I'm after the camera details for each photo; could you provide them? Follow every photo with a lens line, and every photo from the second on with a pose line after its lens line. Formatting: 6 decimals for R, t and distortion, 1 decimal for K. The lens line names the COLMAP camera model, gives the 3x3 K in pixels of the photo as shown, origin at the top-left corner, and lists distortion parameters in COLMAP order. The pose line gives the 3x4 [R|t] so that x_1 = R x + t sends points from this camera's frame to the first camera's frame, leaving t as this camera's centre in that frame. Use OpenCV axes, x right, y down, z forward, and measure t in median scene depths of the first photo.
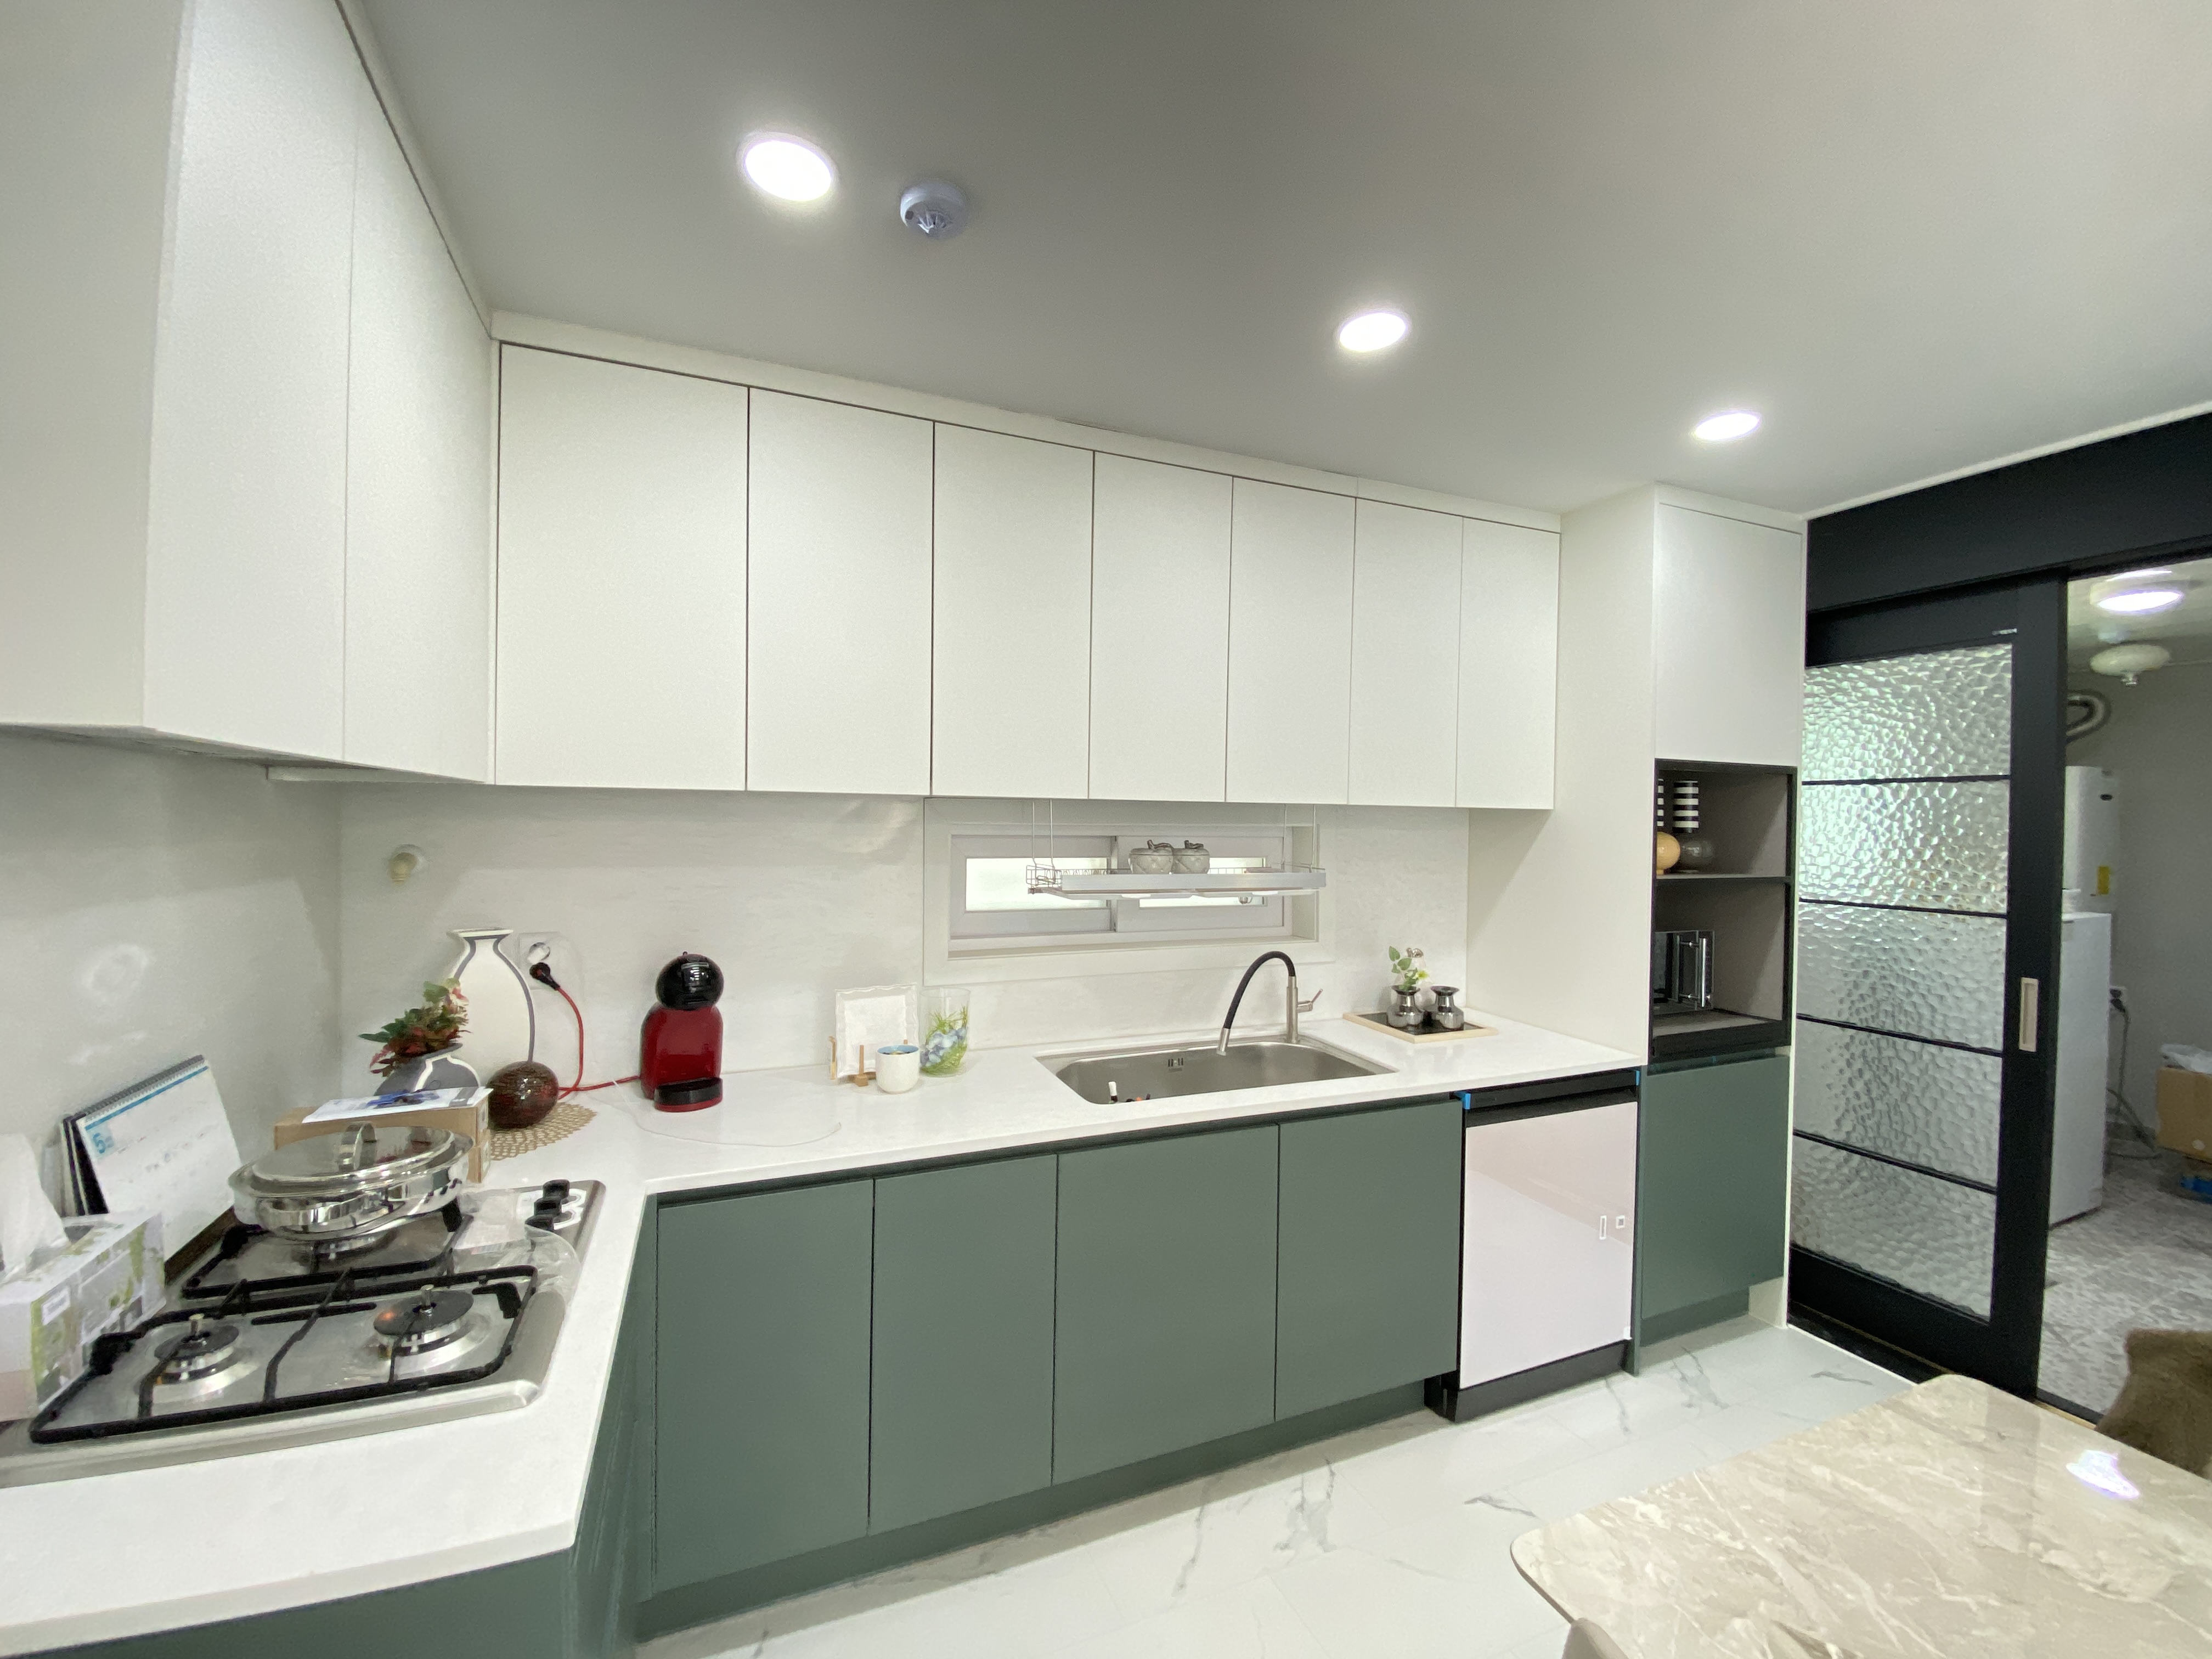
lens RADIAL K [[909.4, 0, 1106.0], [0, 909.4, 829.5], [0, 0, 1]] dist [0.001476, -0.006840]
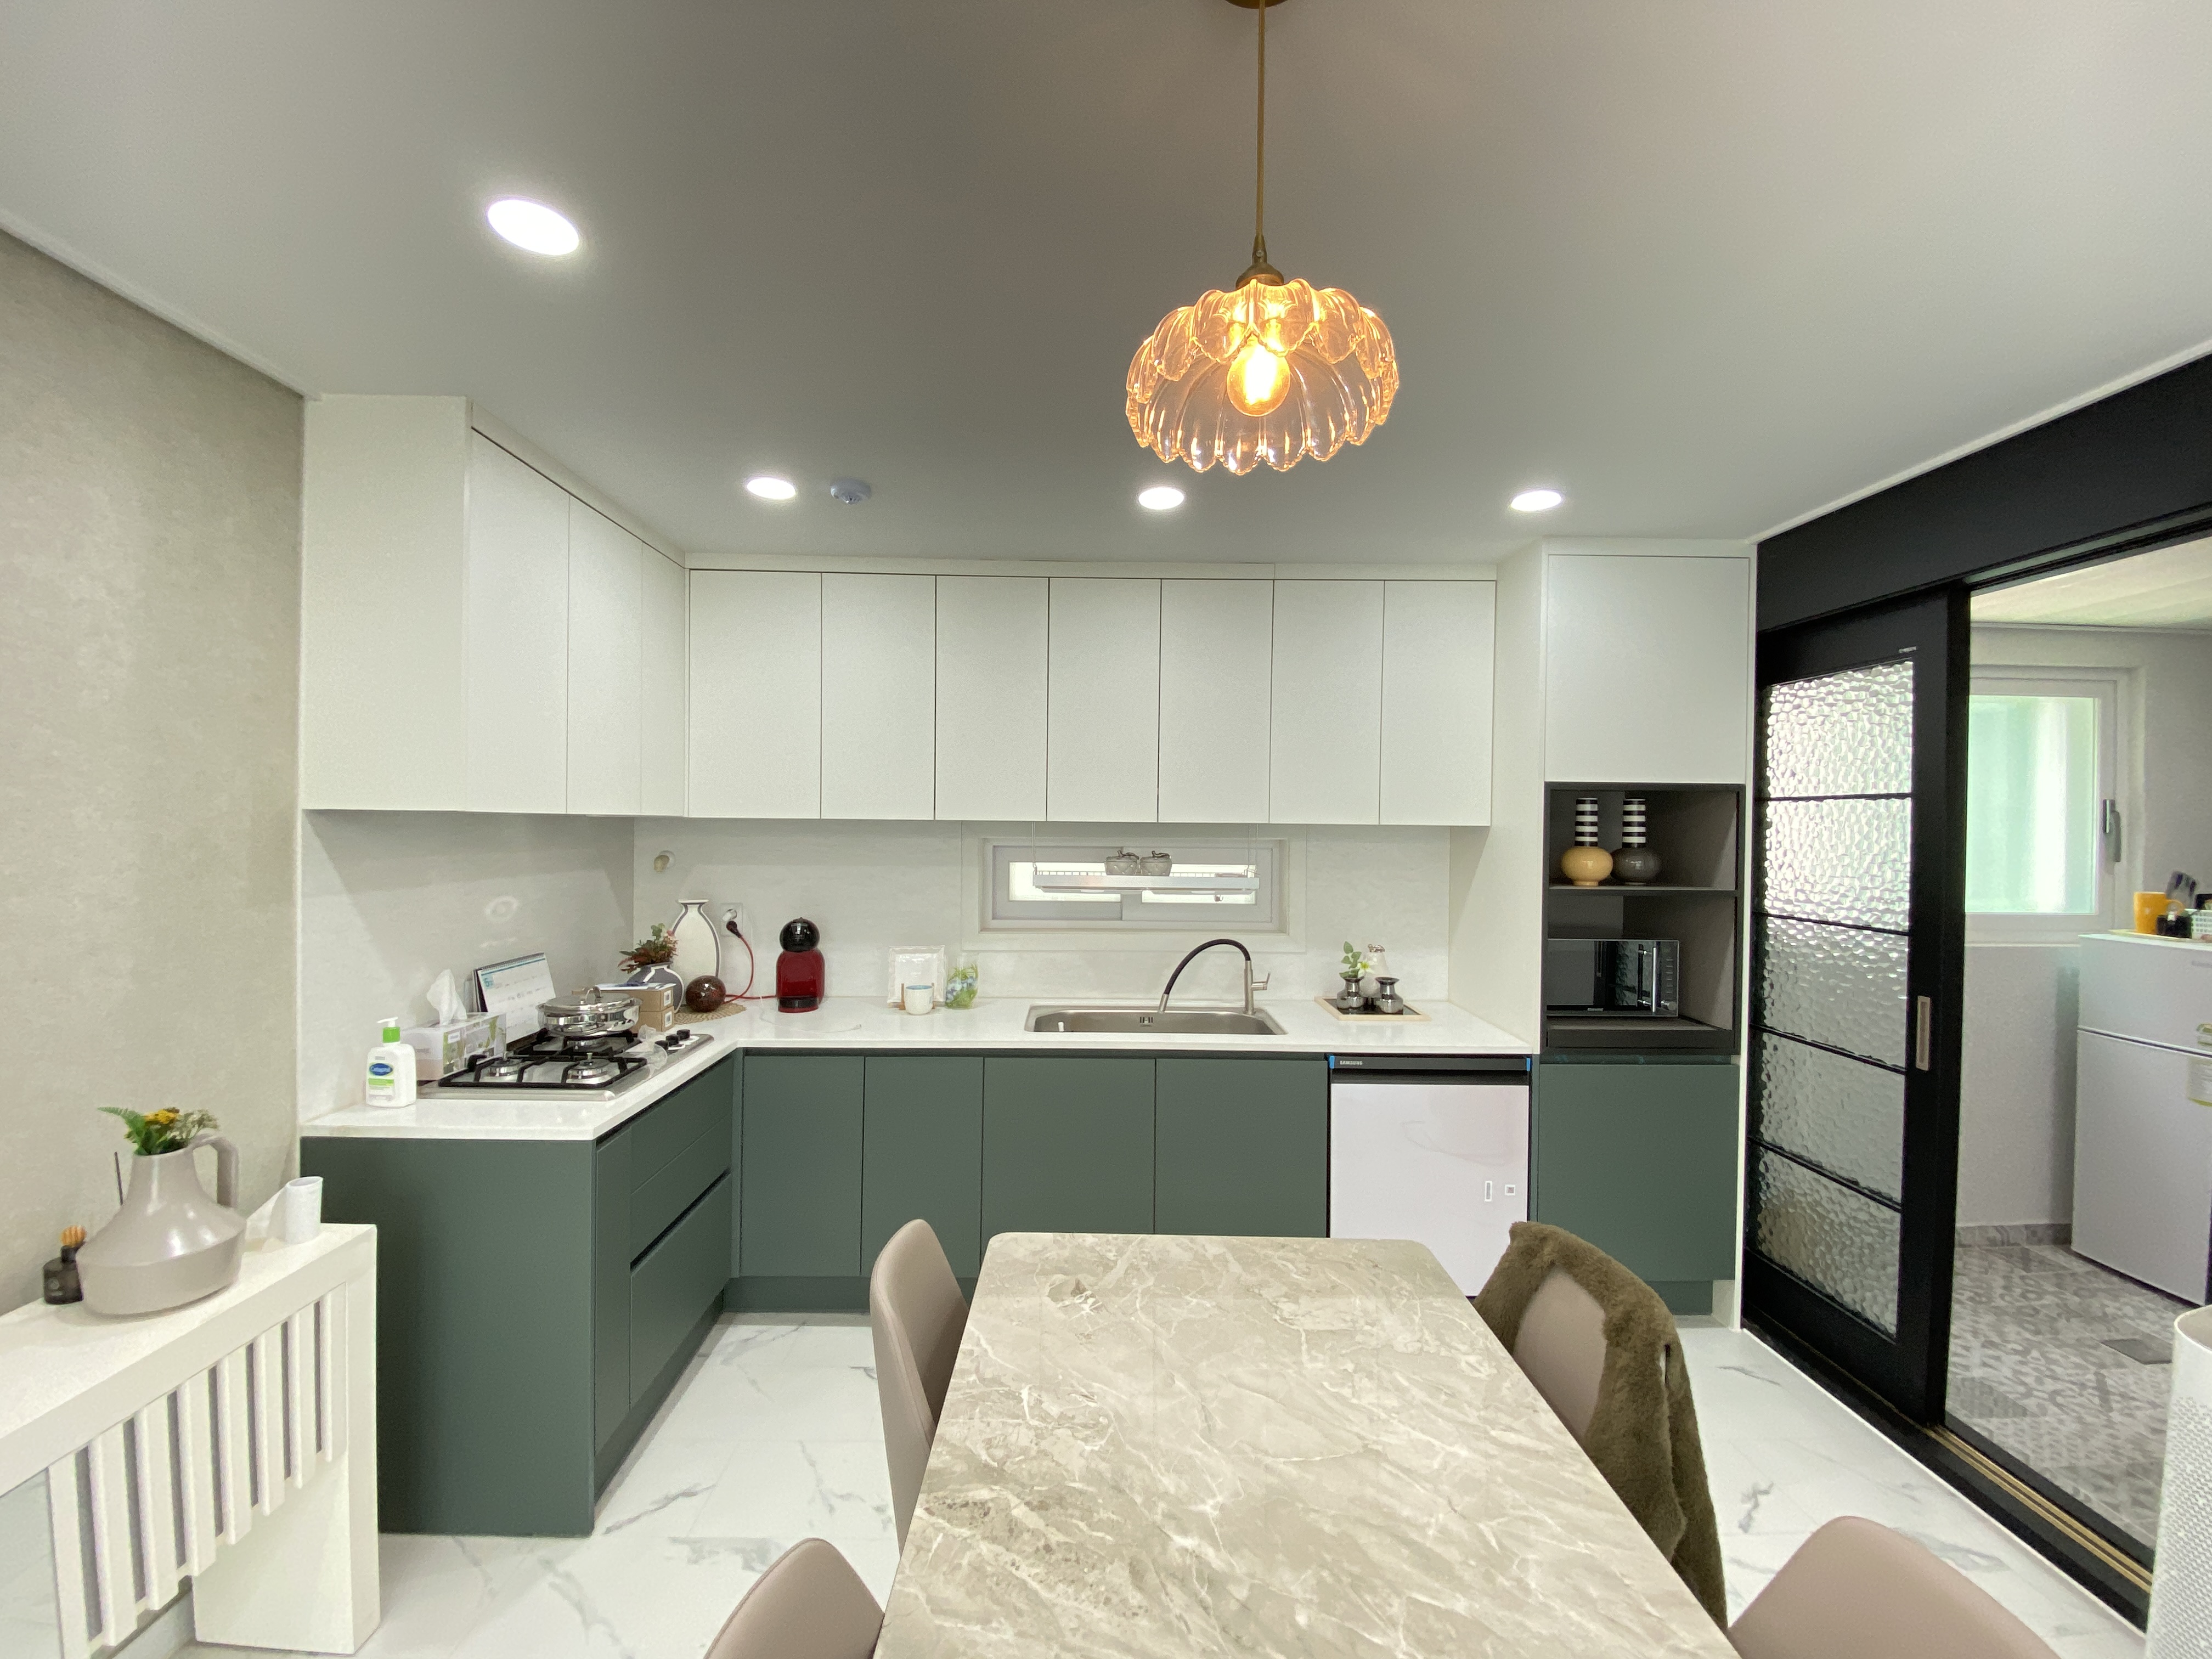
lens RADIAL K [[896.1, 0, 1093.9], [0, 896.1, 832.0], [0, 0, 1]] dist [0.024833, -0.022521]
pose [[0.929594, 0.000235, -0.368584, 0.495663], [-0.001995, 0.999988, -0.004393, -0.009969], [0.368579, 0.004819, 0.929584, -0.242166]]
